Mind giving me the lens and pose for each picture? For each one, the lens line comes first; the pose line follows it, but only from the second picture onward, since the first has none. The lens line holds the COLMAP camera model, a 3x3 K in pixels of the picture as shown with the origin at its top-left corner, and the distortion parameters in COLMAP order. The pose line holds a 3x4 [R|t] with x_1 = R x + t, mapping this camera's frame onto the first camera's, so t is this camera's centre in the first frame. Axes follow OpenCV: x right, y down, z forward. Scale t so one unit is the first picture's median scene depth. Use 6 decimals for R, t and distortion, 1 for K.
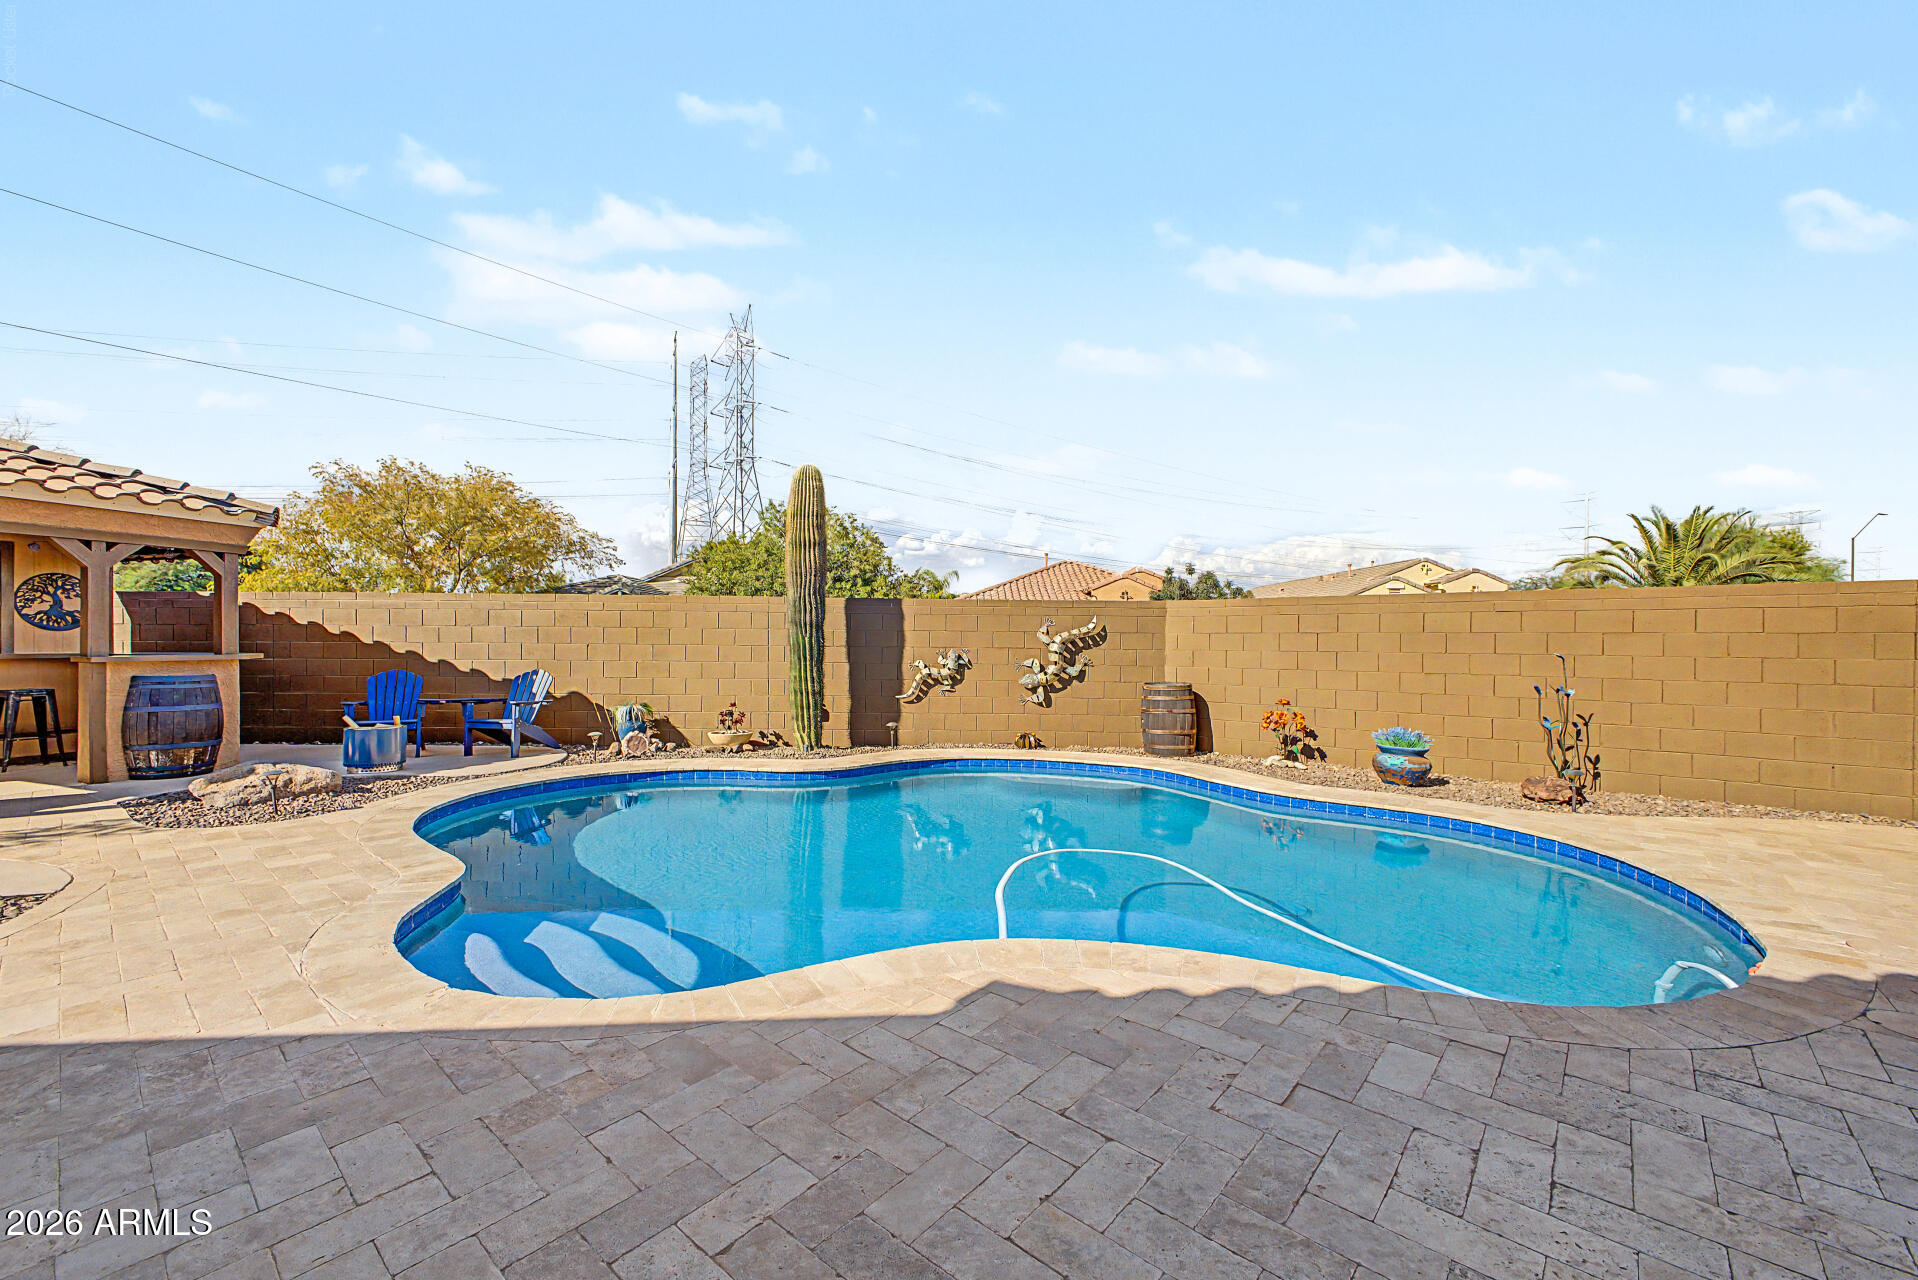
lens RADIAL K [[760.4, 0, 965.6], [0, 760.4, 641.3], [0, 0, 1]] dist [-0.002666, -0.000313]
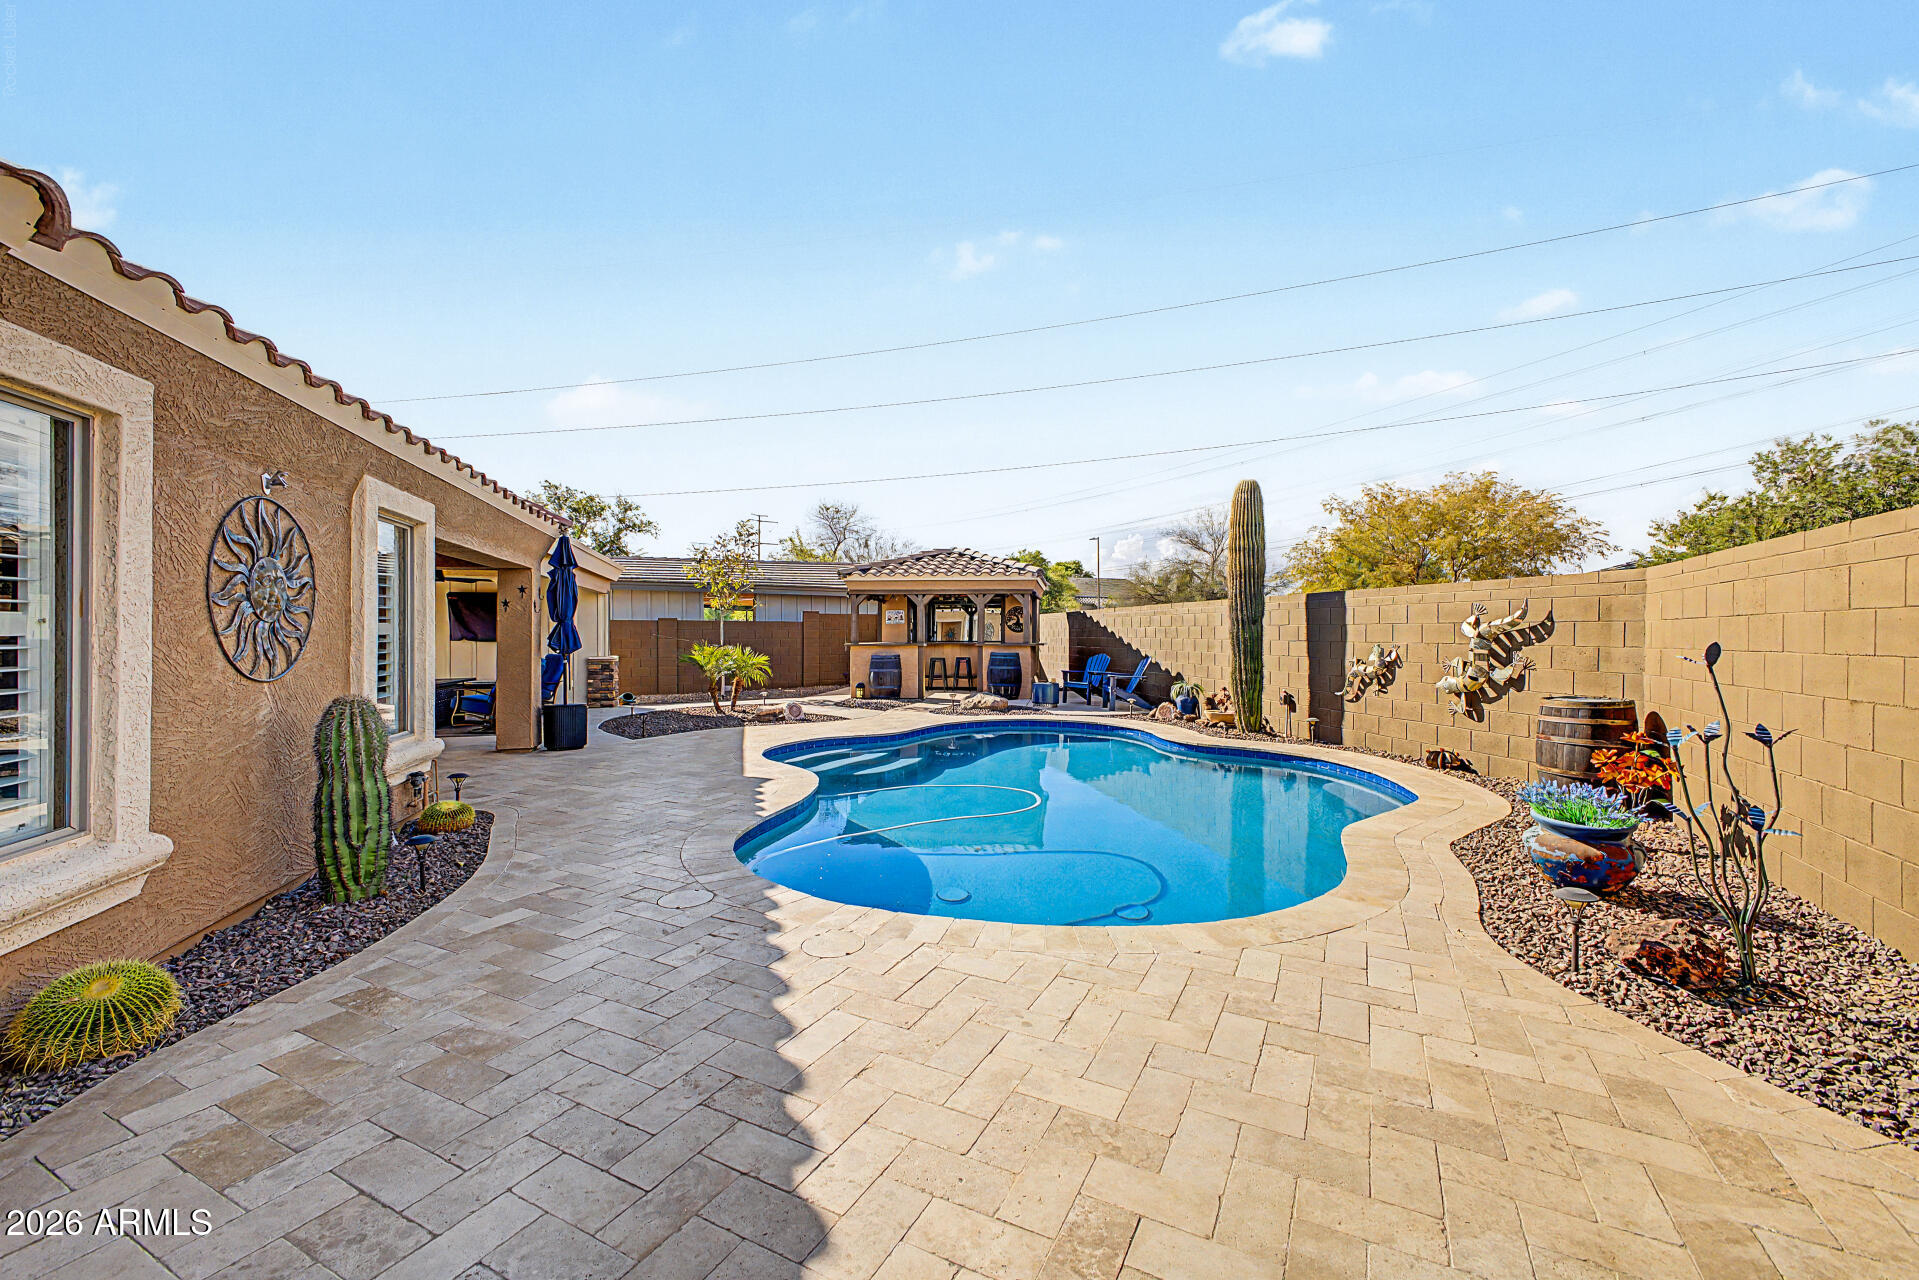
lens RADIAL K [[760.8, 0, 964.6], [0, 760.8, 639.1], [0, 0, 1]] dist [-0.002666, -0.000313]
pose [[0.218620, -0.003102, -0.975805, 0.746742], [-0.003303, 0.999987, -0.003919, 0.009115], [0.975805, 0.004080, 0.218607, 0.323195]]
